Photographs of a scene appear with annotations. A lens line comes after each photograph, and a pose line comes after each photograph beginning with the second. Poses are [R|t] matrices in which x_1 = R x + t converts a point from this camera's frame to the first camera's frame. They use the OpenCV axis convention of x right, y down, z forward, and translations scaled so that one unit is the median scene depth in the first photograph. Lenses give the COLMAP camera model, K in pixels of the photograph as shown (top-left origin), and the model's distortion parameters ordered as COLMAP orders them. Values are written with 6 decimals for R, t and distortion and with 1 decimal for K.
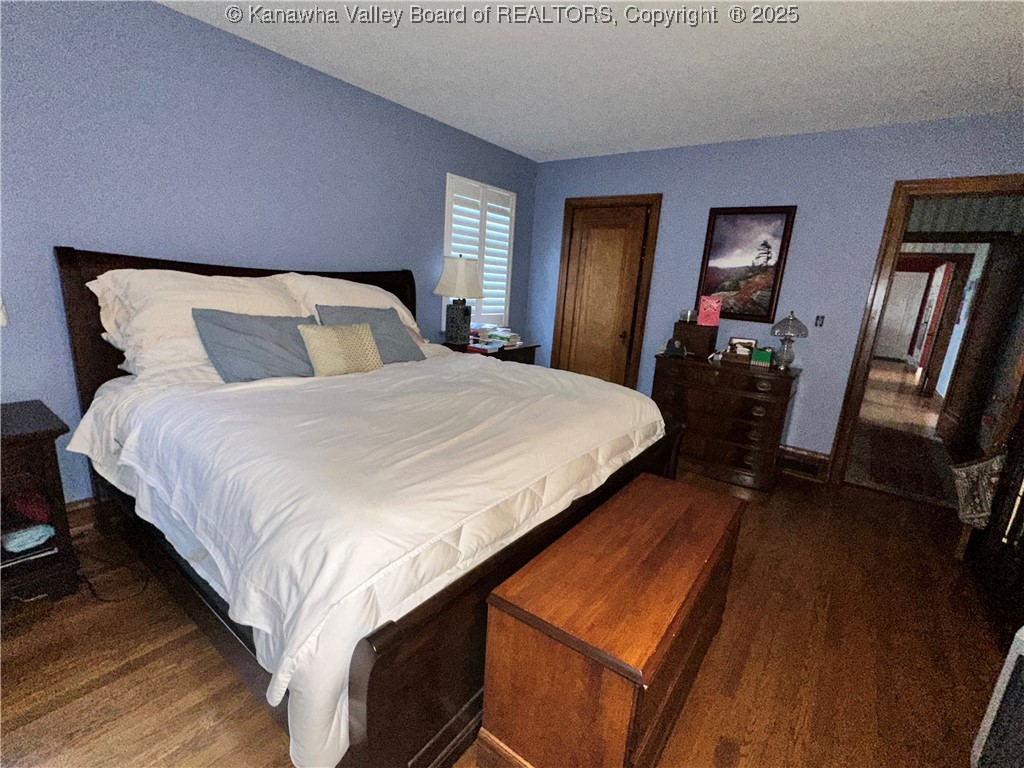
lens RADIAL K [[457.1, 0, 511.2], [0, 457.1, 383.7], [0, 0, 1]] dist [0.001091, 0.000107]
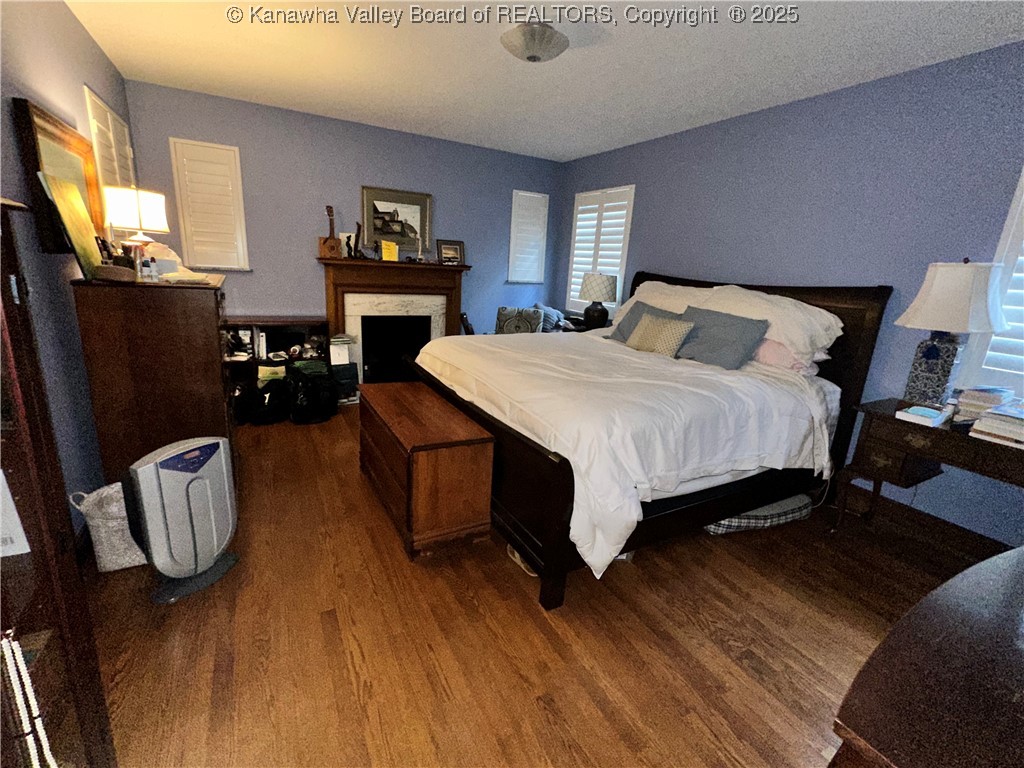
lens RADIAL K [[457.1, 0, 510.7], [0, 457.1, 384.7], [0, 0, 1]] dist [0.001091, 0.000107]
pose [[-0.402107, 0.149585, -0.903291, 1.116900], [-0.291011, 0.914526, 0.280991, -0.232214], [0.868115, 0.375856, -0.324206, 1.309952]]
